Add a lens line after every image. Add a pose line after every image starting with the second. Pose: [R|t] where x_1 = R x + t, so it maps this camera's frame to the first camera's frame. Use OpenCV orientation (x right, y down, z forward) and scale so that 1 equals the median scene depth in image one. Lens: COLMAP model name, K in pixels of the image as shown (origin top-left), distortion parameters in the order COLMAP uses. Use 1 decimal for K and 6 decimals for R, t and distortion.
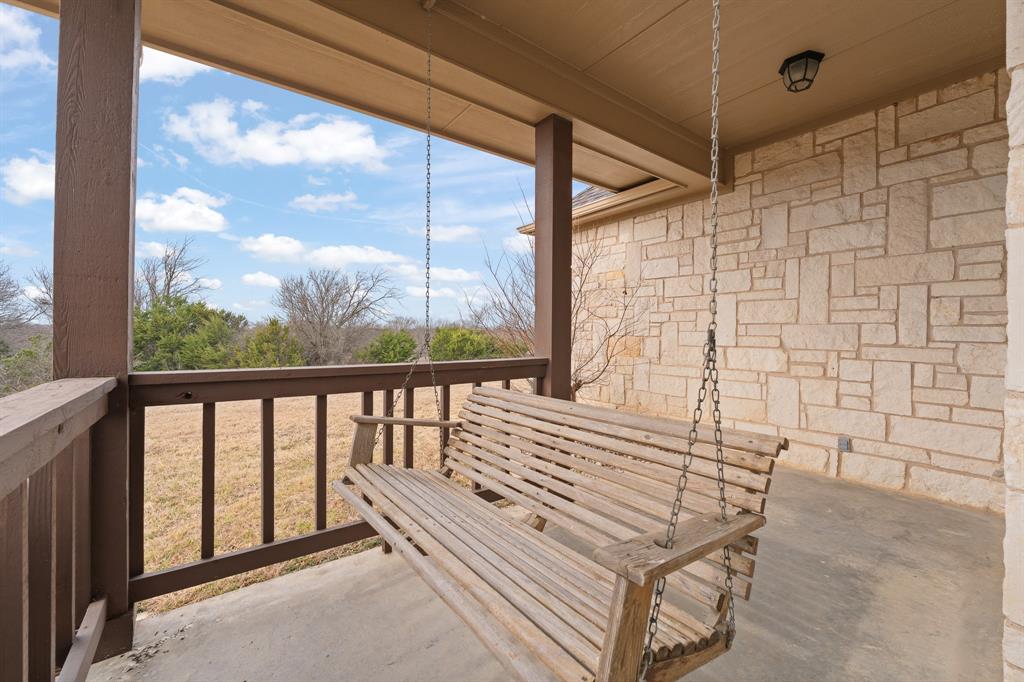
lens RADIAL K [[410.0, 0, 663.1], [0, 410.0, 344.3], [0, 0, 1]] dist [0.001159, -0.000353]
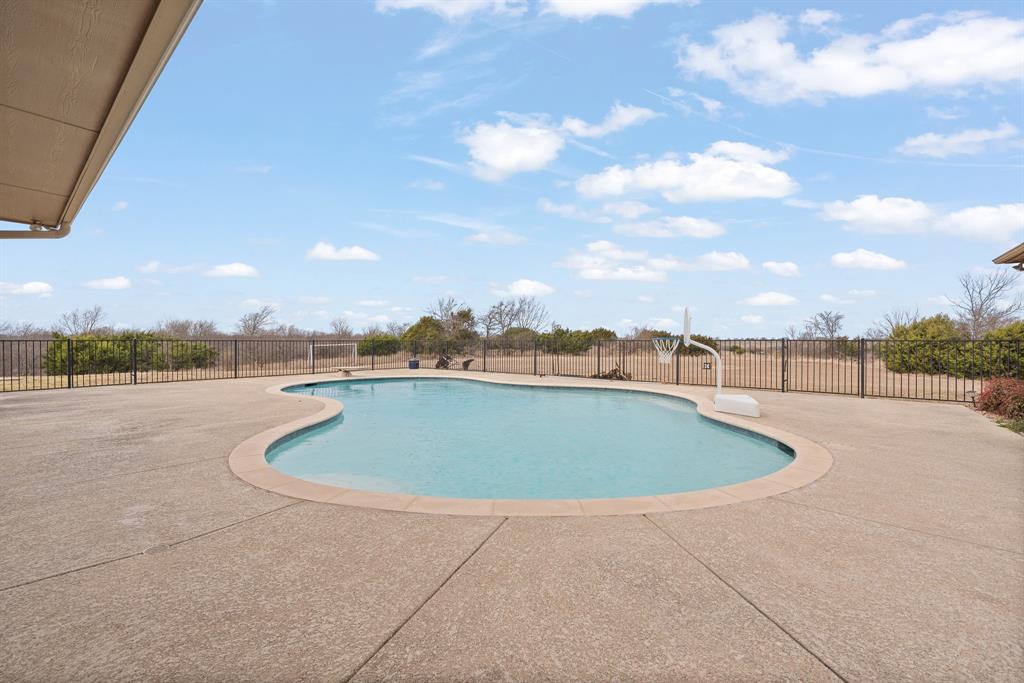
lens RADIAL K [[410.0, 0, 663.1], [0, 410.0, 344.8], [0, 0, 1]] dist [0.001159, -0.000353]
pose [[0.990077, -0.007802, -0.140308, -1.183790], [0.012249, 0.999449, 0.030859, -0.037328], [0.139990, -0.032271, 0.989627, 0.240520]]
